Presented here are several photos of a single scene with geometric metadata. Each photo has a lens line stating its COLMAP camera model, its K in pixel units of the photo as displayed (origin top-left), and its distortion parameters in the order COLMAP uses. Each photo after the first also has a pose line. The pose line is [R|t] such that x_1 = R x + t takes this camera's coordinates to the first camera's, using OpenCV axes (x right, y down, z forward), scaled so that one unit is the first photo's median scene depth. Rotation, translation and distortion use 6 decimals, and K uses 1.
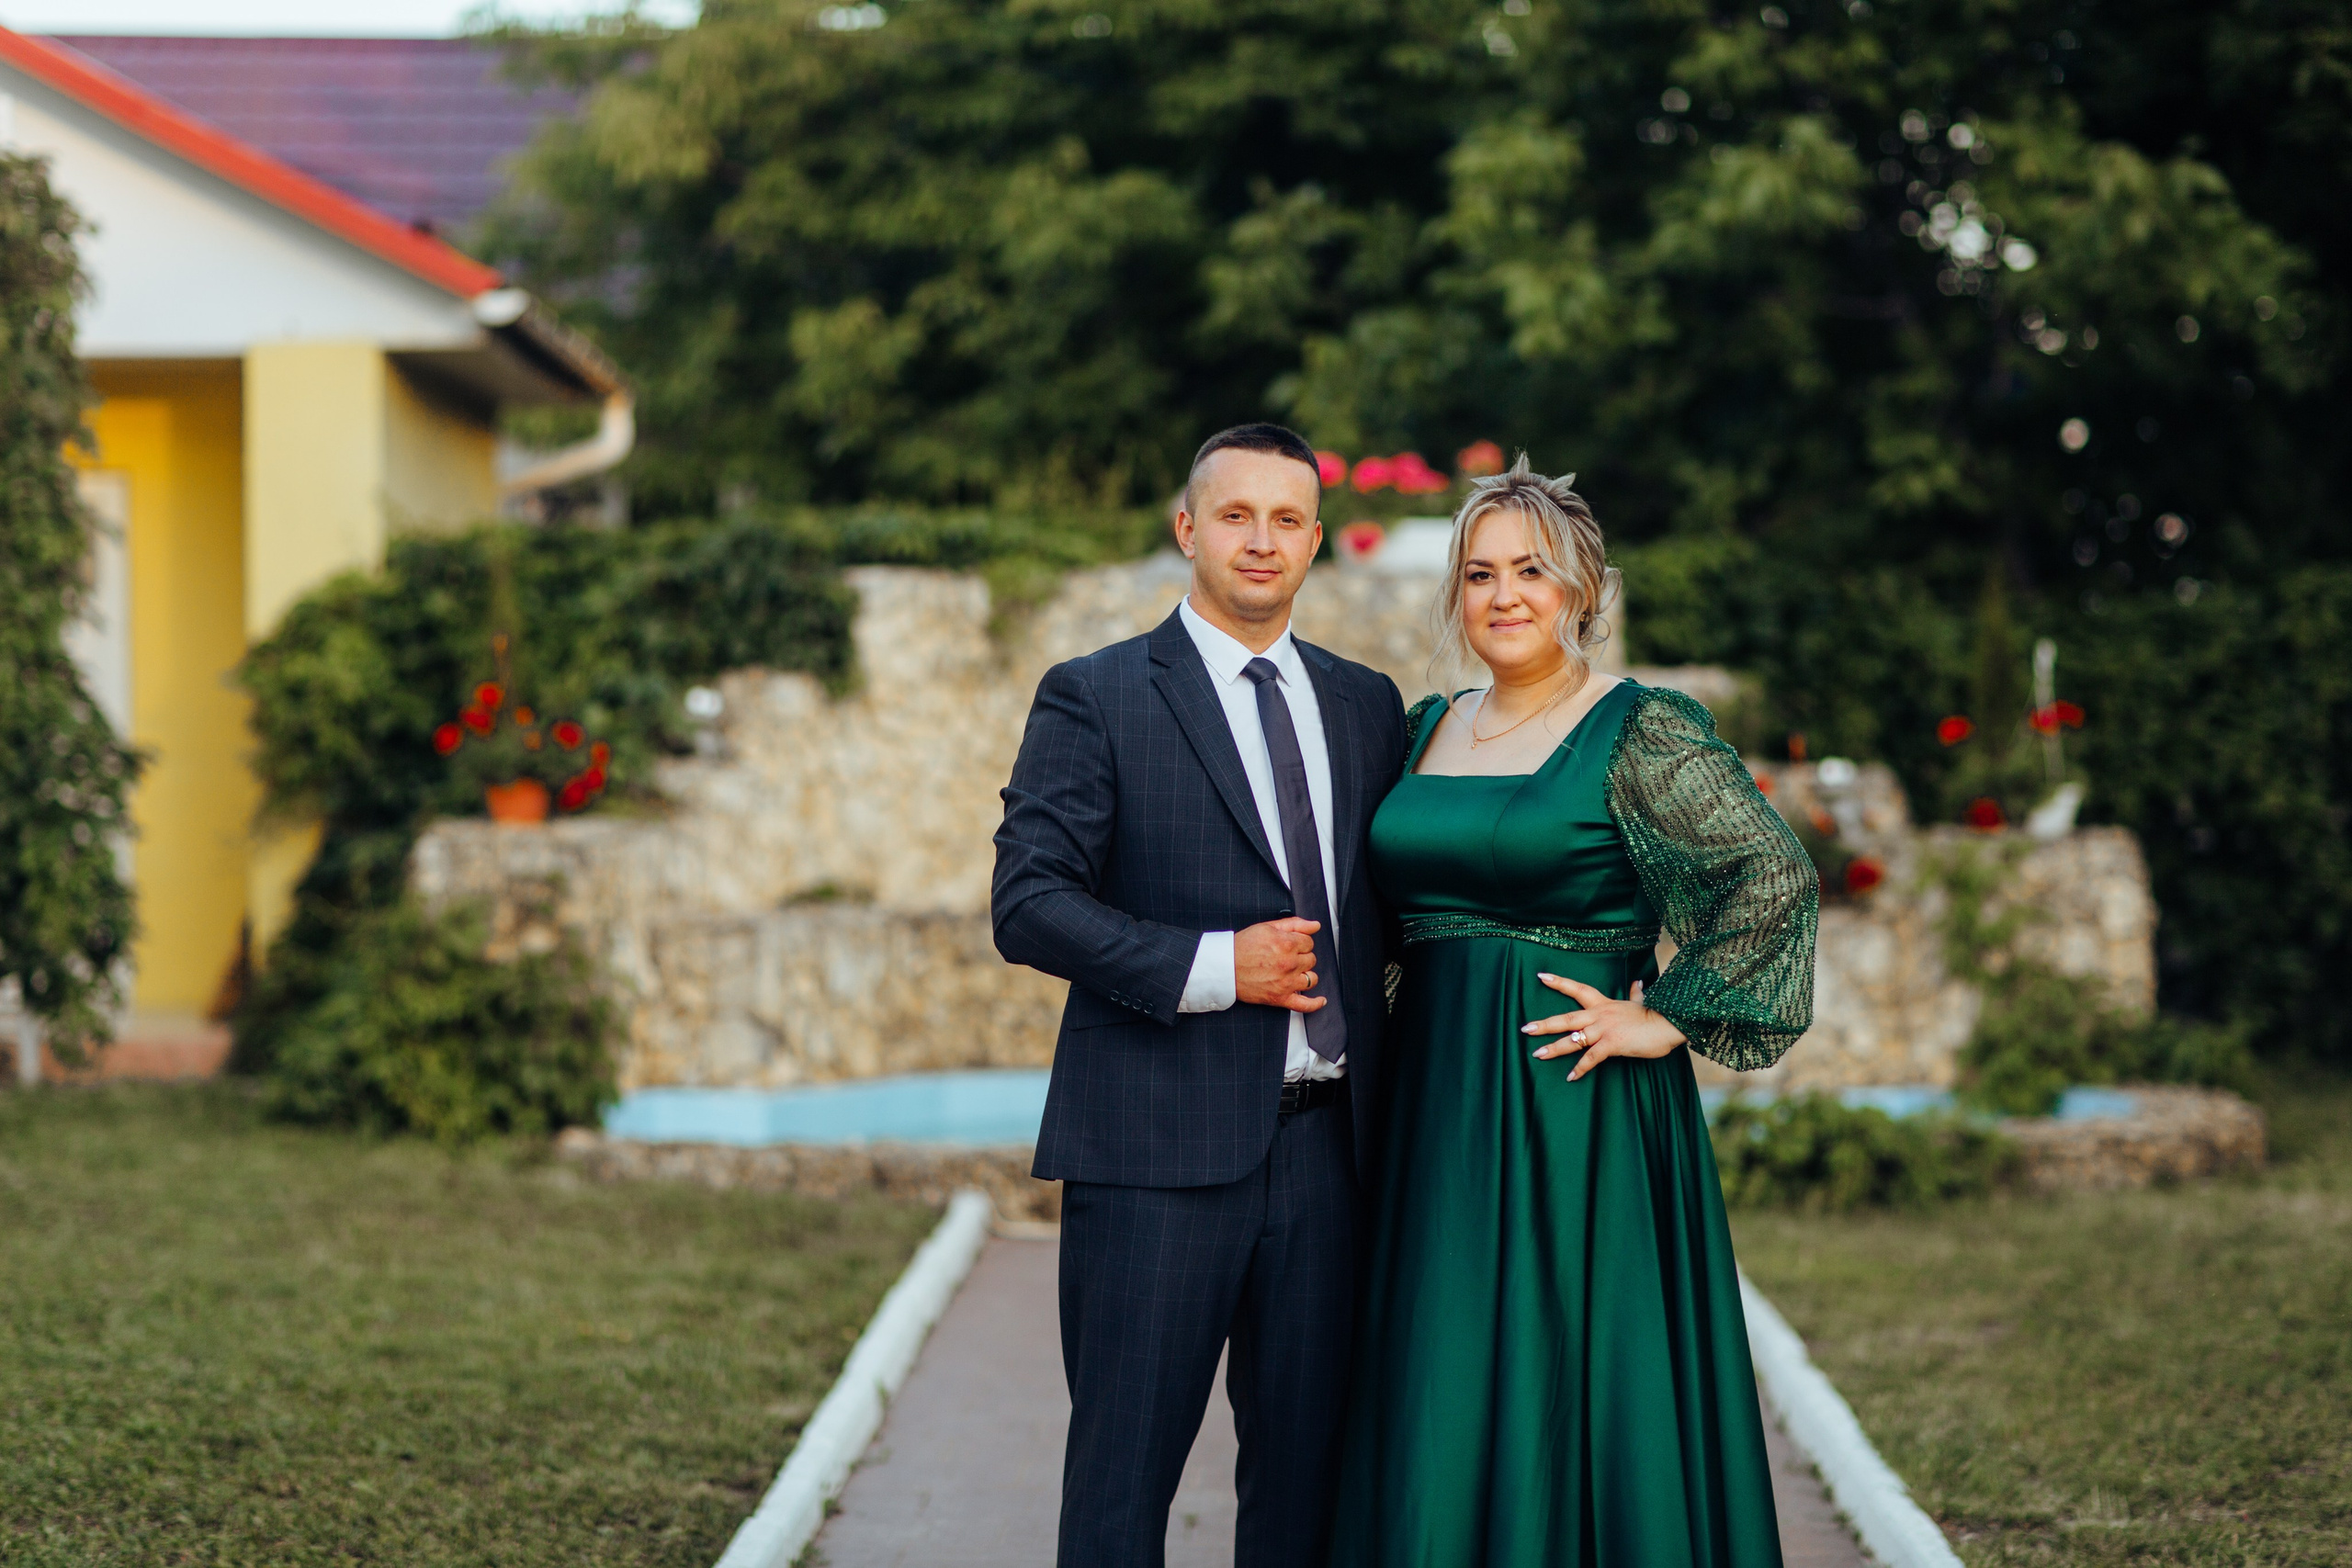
lens RADIAL K [[5493.4, 0, 1176.0], [0, 5493.4, 784.0], [0, 0, 1]] dist [-0.021250, 0.280207]
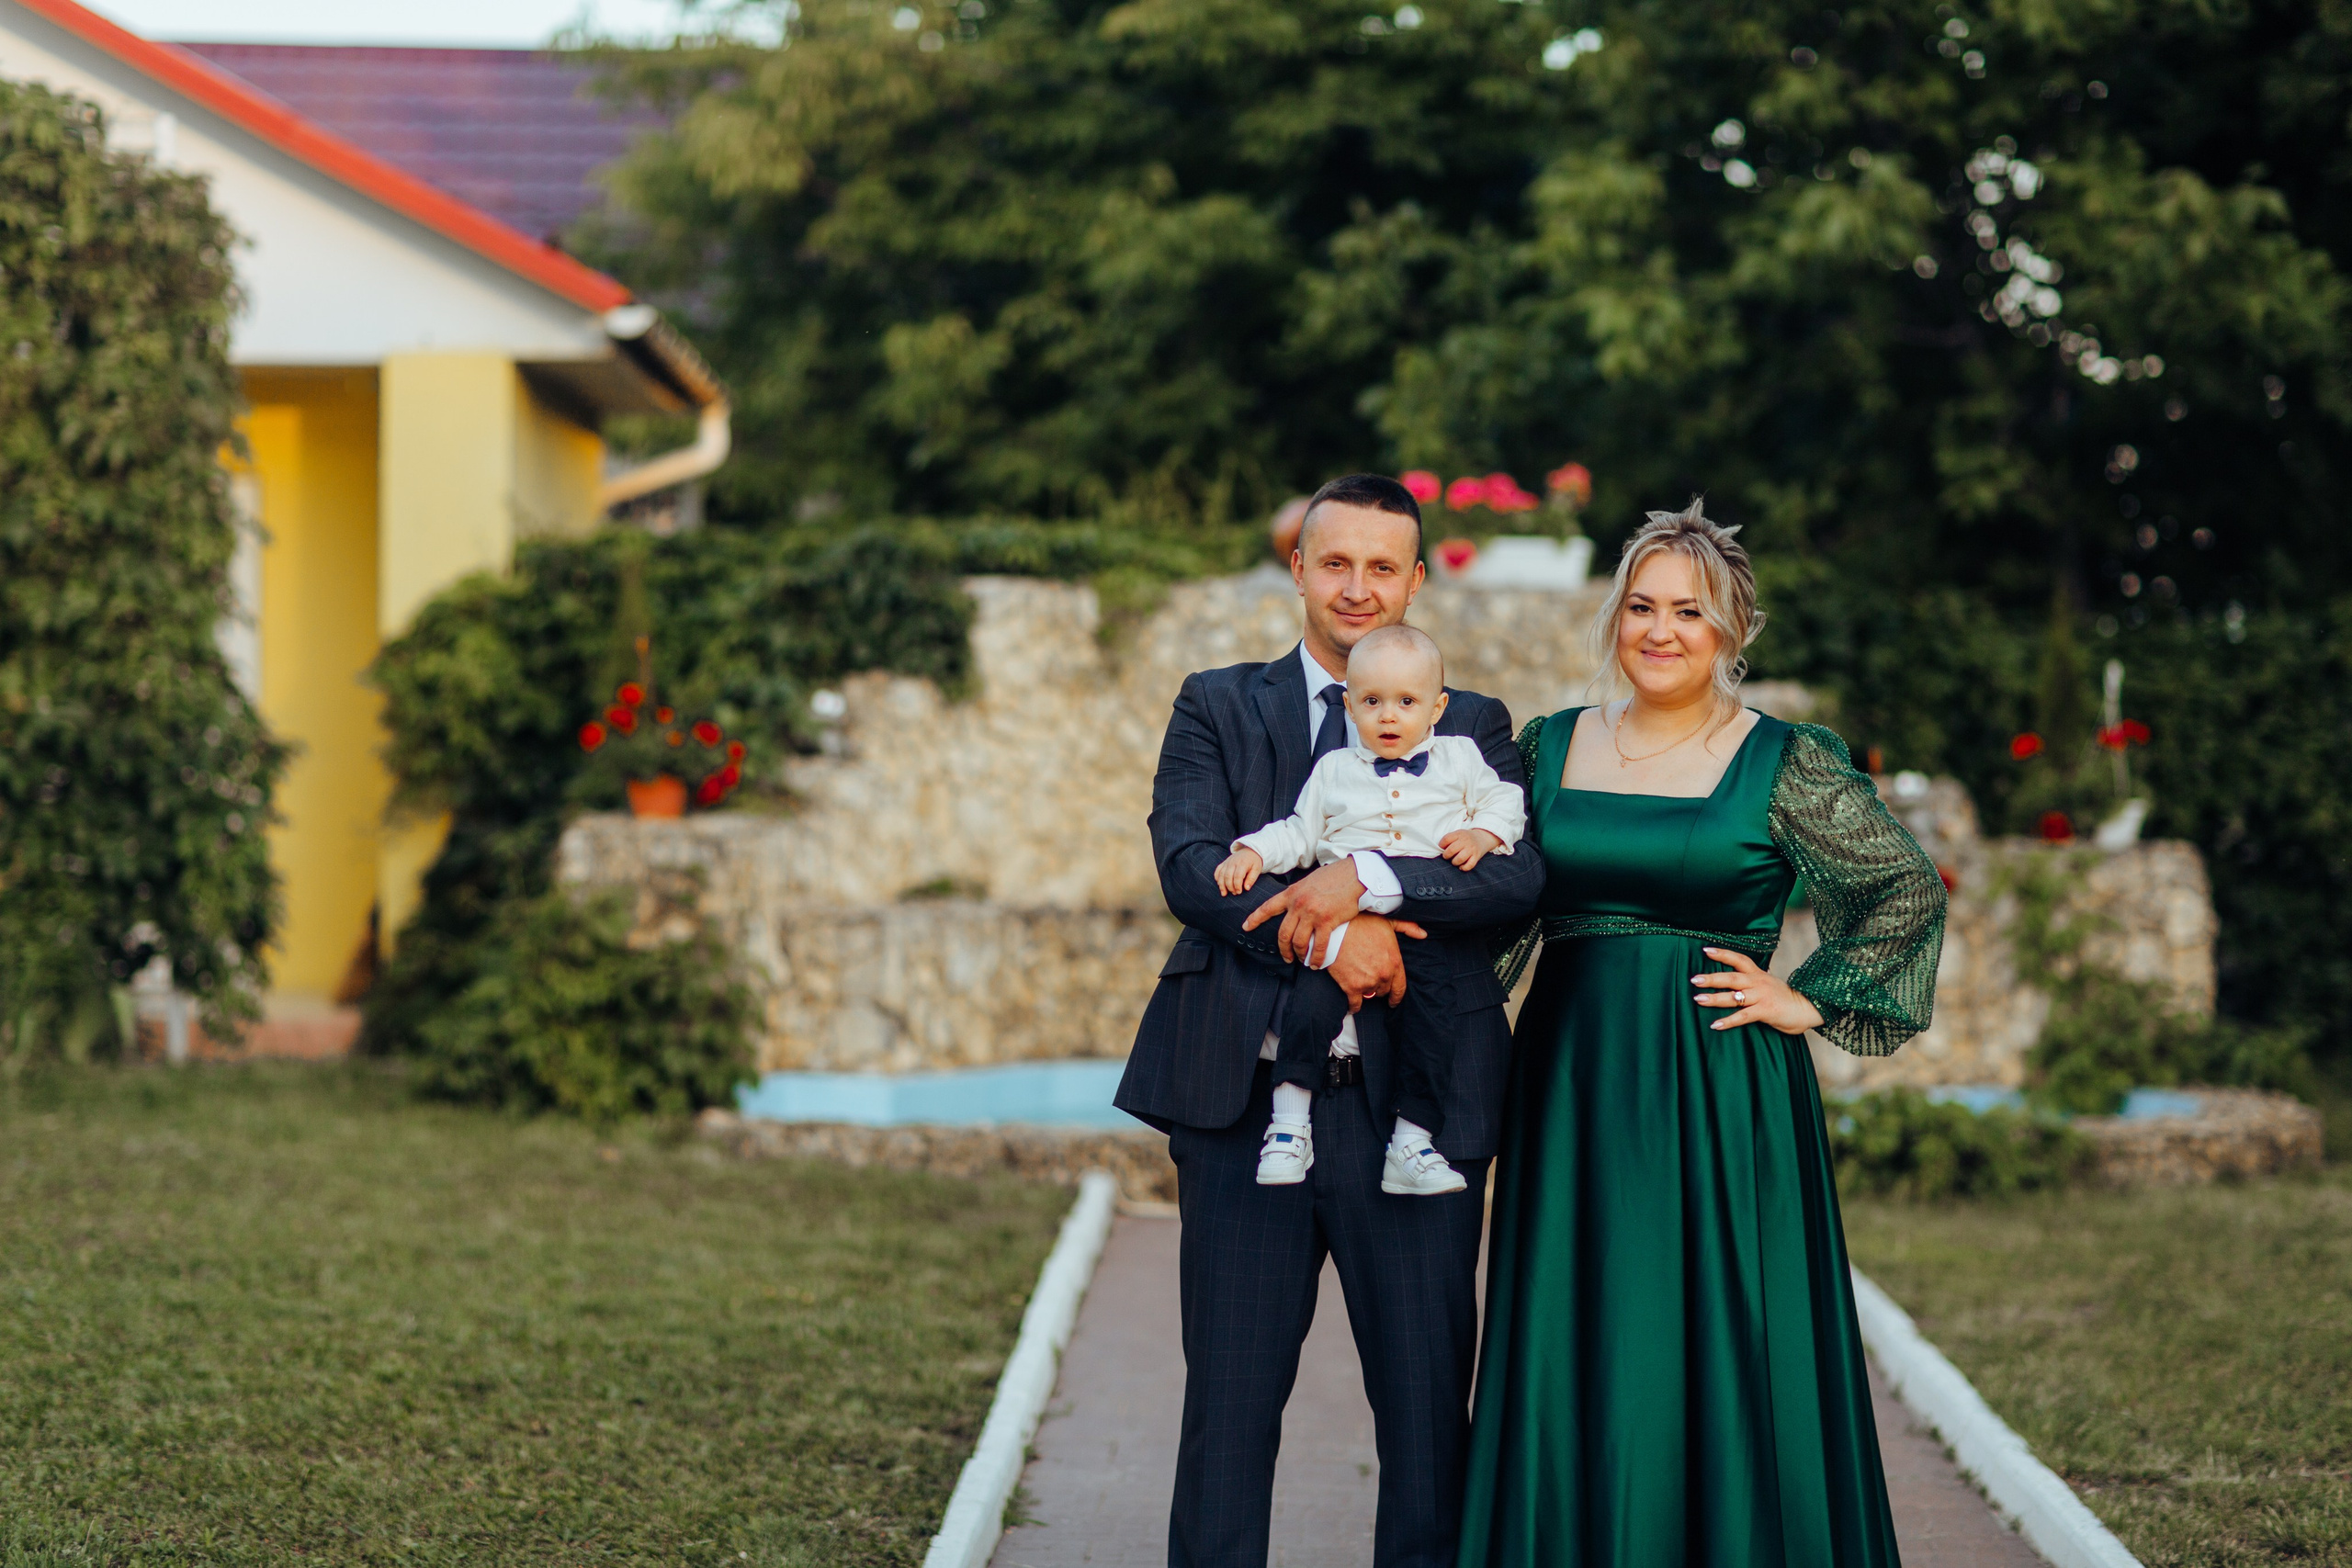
lens RADIAL K [[5493.4, 0, 1176.0], [0, 5493.4, 784.0], [0, 0, 1]] dist [-0.021250, 0.280207]
pose [[0.999917, 0.012806, 0.001058, -0.021261], [-0.012806, 0.999918, -0.000635, 0.000227], [-0.001066, 0.000621, 0.999999, -0.045742]]
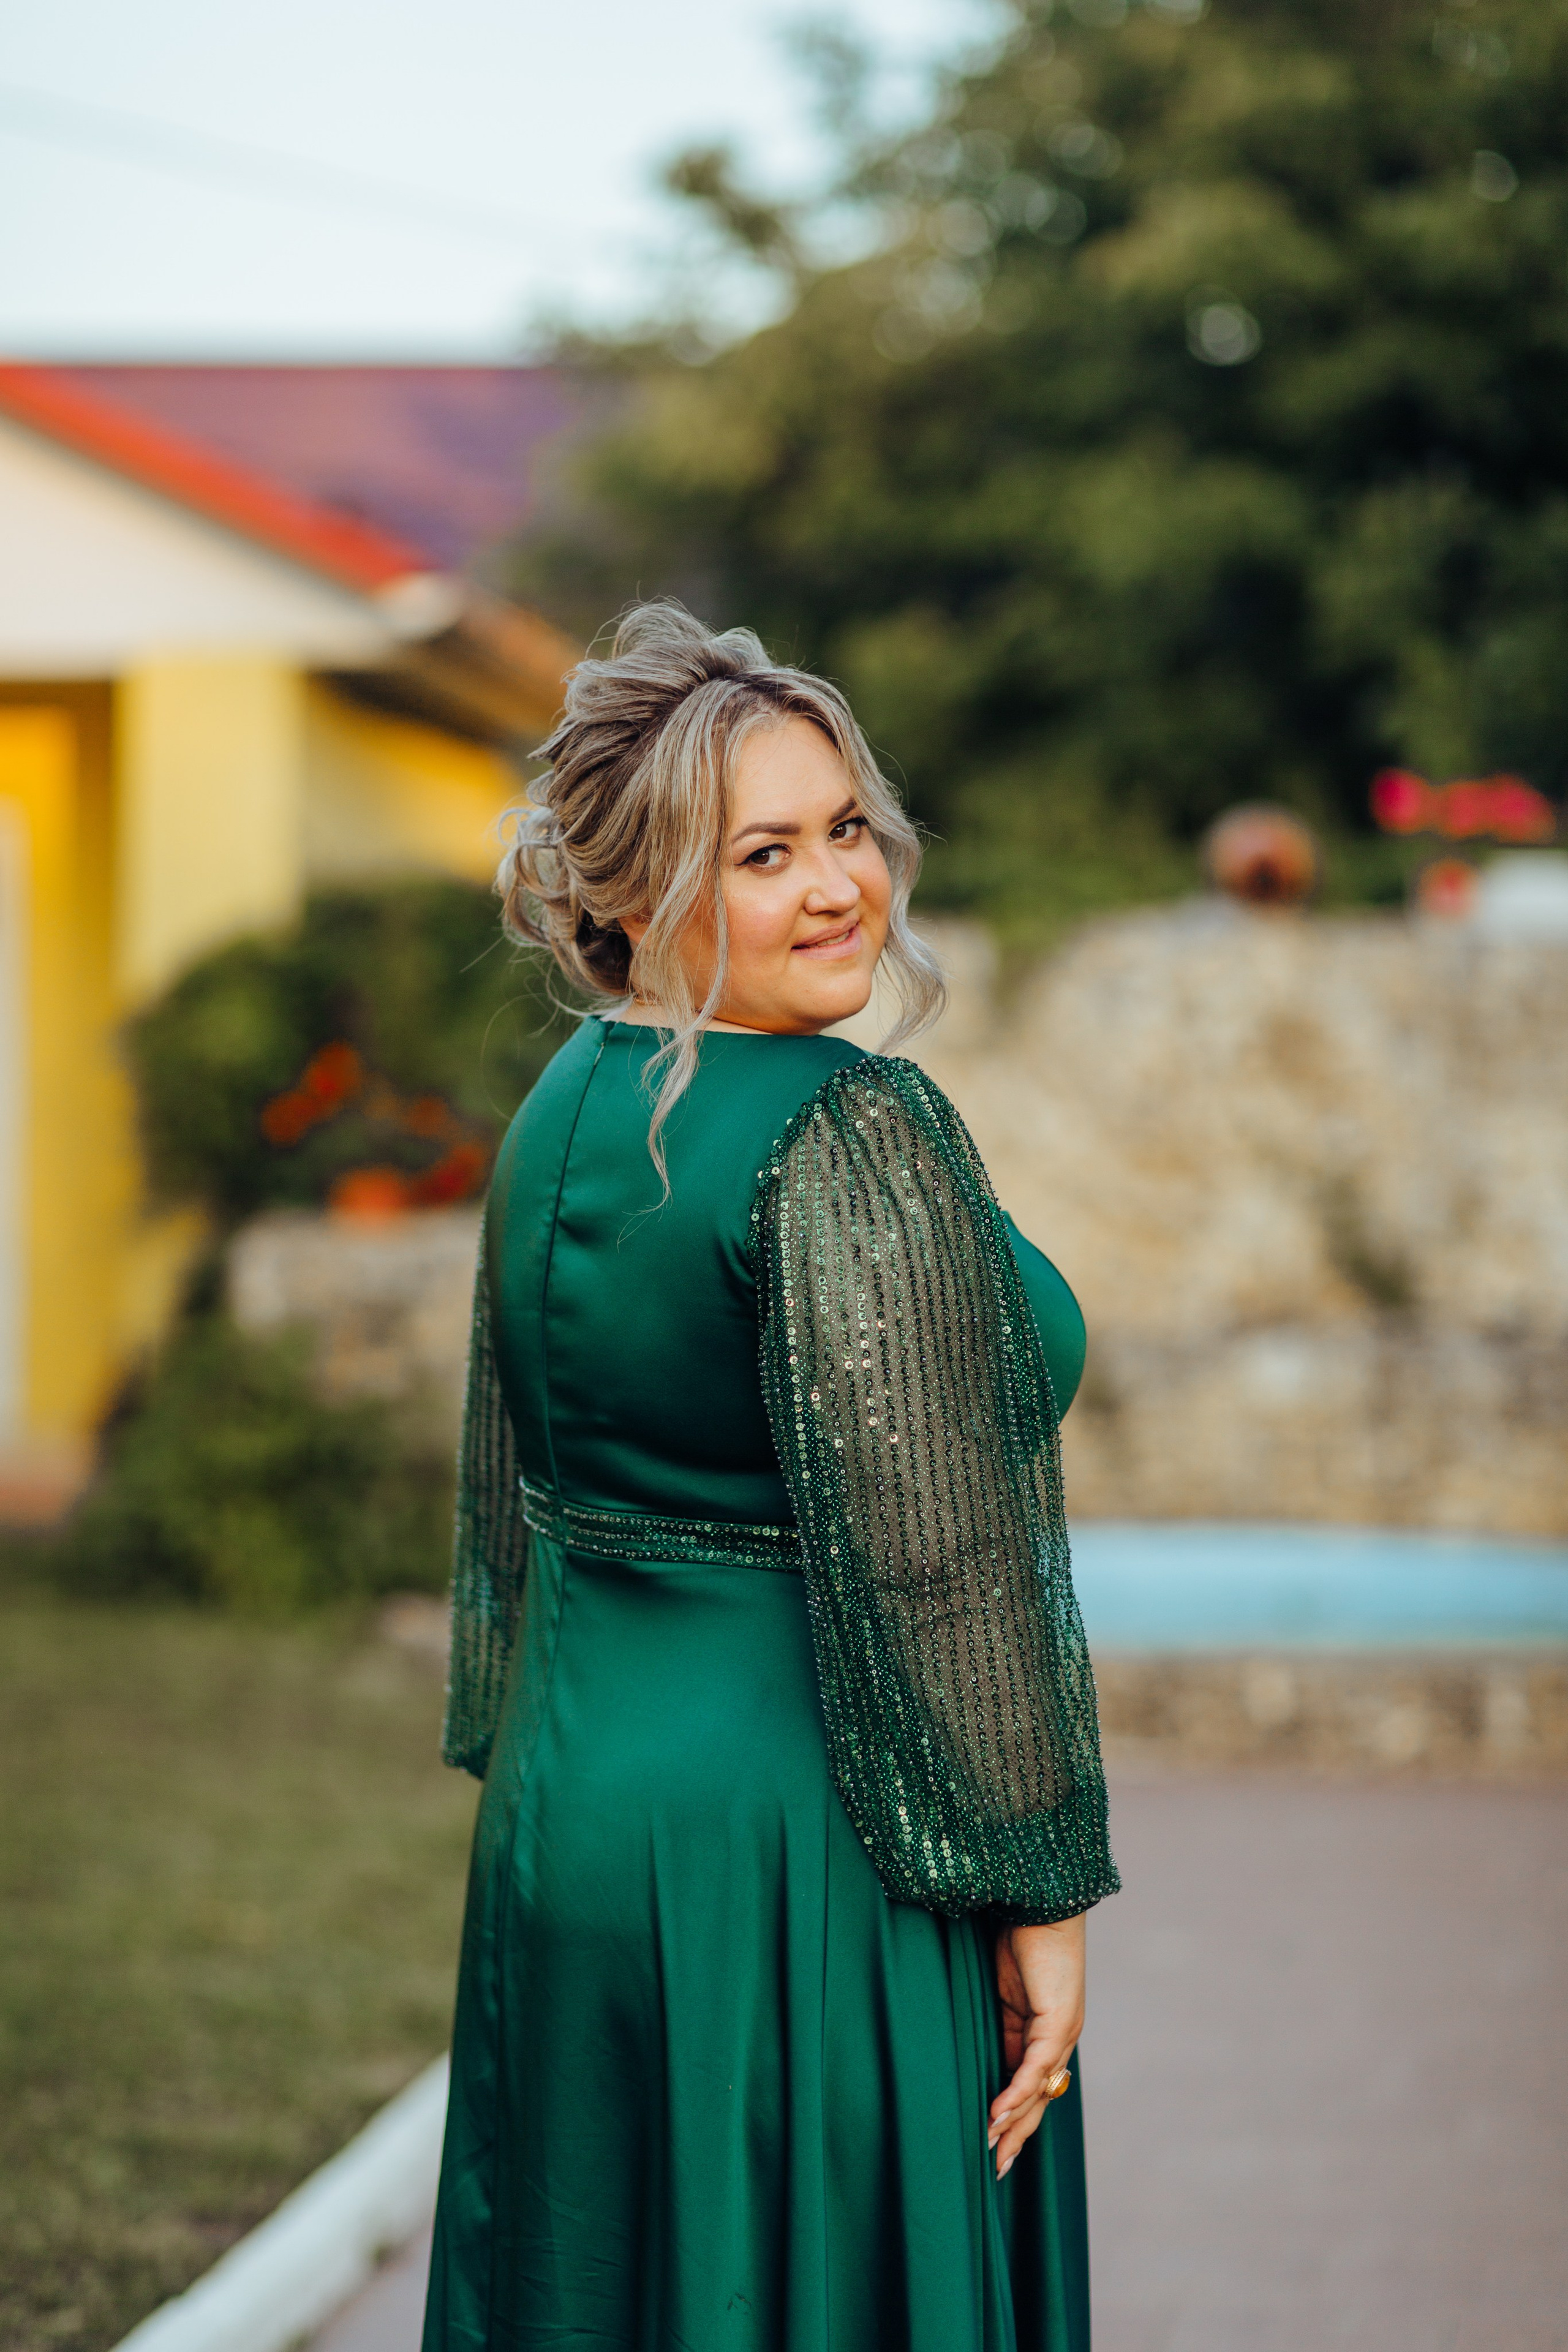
lens RADIAL K [[5566.6, 0, 777.7], [0, 5566.6, 1110.5], [0, 0, 1]] dist [0.087826, -0.152404]
pose [[0.992255, 0.010759, -0.123748, 0.040756], [-0.012010, 0.999884, -0.009368, -0.002649], [0.123633, 0.010782, 0.992270, 0.179418]]
